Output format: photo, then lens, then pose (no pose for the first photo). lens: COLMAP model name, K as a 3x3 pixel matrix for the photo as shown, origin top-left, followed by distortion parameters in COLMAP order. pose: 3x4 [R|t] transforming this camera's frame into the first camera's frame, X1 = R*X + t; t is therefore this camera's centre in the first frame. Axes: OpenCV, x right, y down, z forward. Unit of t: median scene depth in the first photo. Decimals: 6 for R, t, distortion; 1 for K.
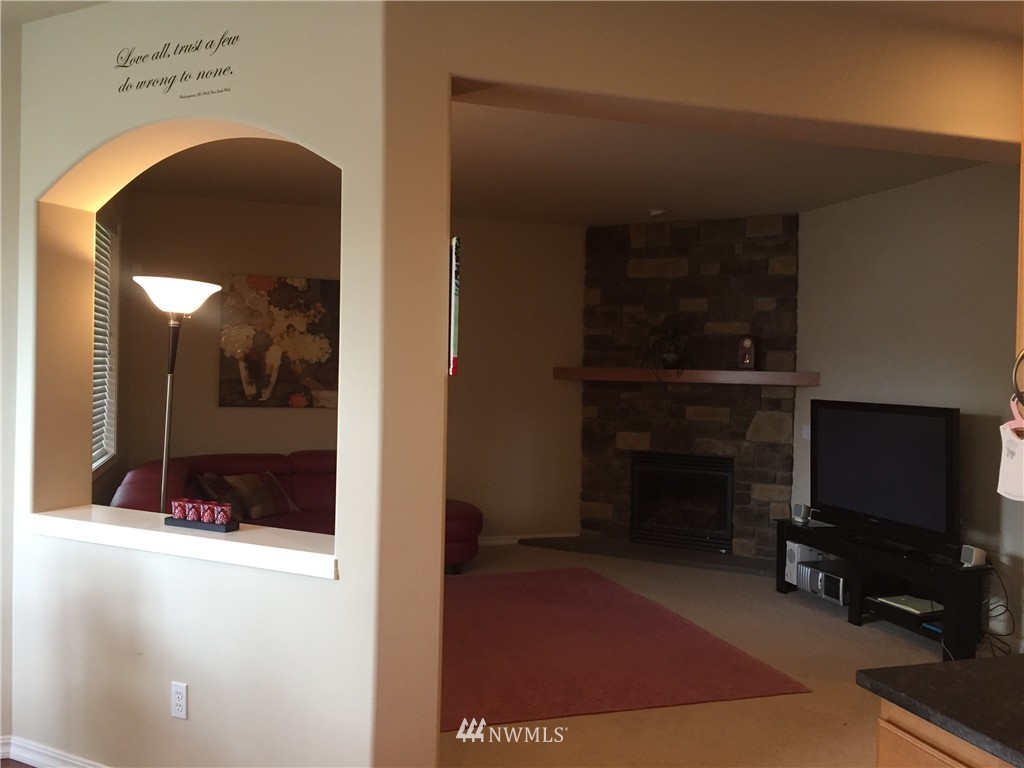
lens RADIAL K [[875.7, 0, 512.0], [0, 875.7, 384.0], [0, 0, 1]] dist [0.093219, -0.129262]
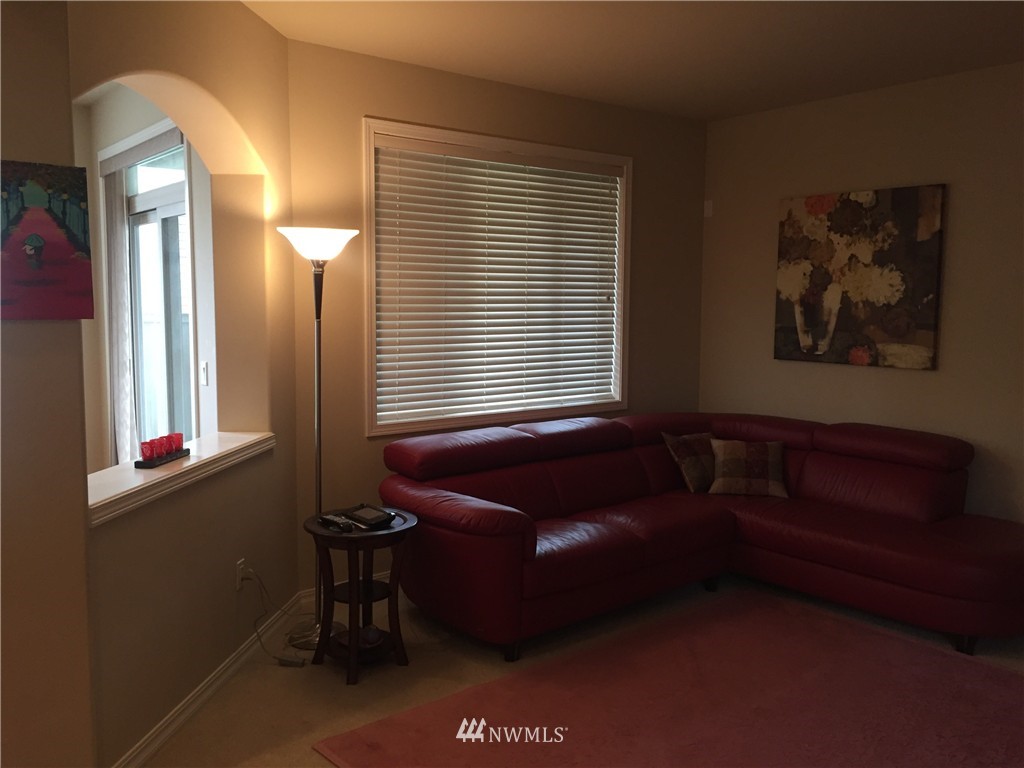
lens RADIAL K [[875.7, 0, 512.0], [0, 875.7, 384.0], [0, 0, 1]] dist [0.093219, -0.129262]
pose [[0.352812, 0.070779, -0.933014, 0.359108], [-0.016397, 0.997450, 0.069466, -0.005156], [0.935551, -0.009209, 0.353072, 0.454932]]
